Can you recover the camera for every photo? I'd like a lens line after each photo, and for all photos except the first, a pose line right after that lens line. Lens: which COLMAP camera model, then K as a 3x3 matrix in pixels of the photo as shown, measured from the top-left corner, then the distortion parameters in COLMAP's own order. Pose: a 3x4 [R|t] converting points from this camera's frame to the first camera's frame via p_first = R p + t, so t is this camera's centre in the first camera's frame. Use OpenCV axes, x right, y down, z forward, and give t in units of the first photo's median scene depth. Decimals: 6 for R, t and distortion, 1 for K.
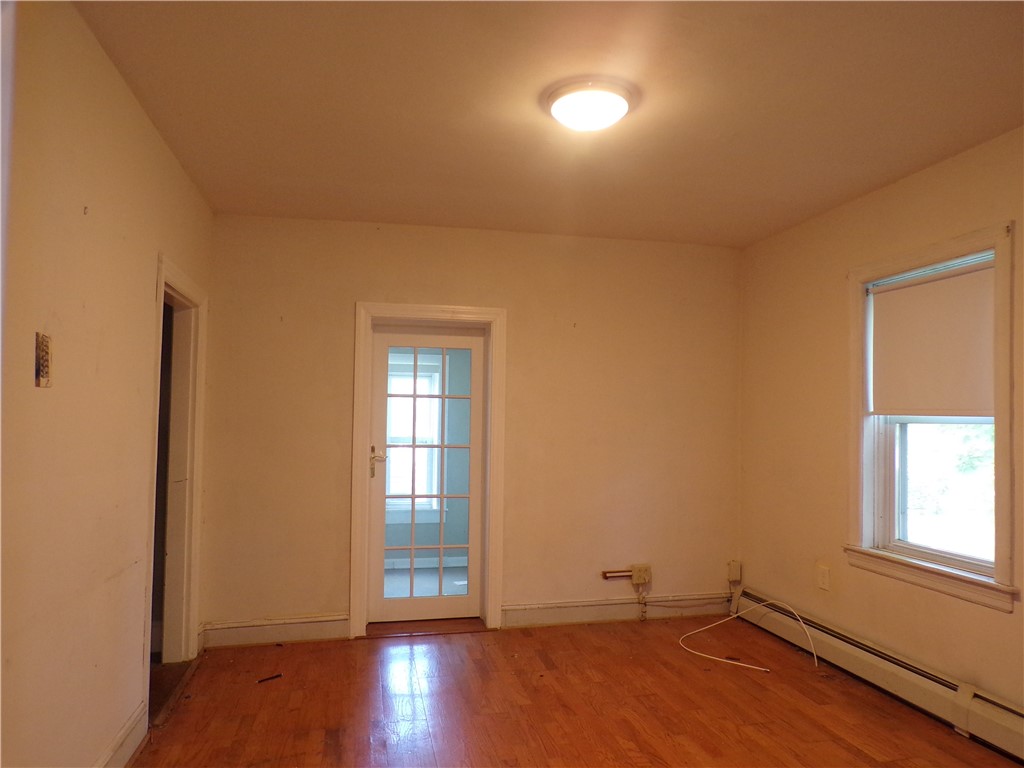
lens RADIAL K [[719.7, 0, 512.0], [0, 719.7, 384.0], [0, 0, 1]] dist [0.005088, -0.000076]
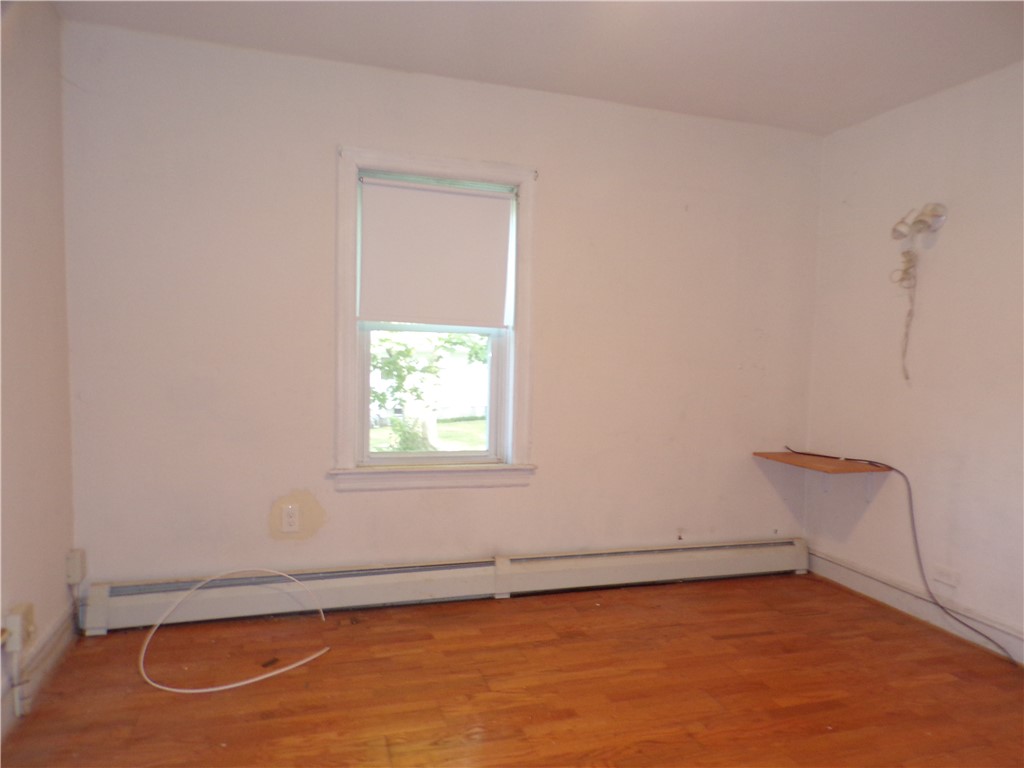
lens RADIAL K [[719.7, 0, 512.0], [0, 719.7, 384.0], [0, 0, 1]] dist [0.005088, -0.000076]
pose [[-0.103084, -0.061405, 0.992775, -0.440390], [-0.073490, 0.995835, 0.053963, 0.063606], [-0.991954, -0.067396, -0.107167, 0.962624]]
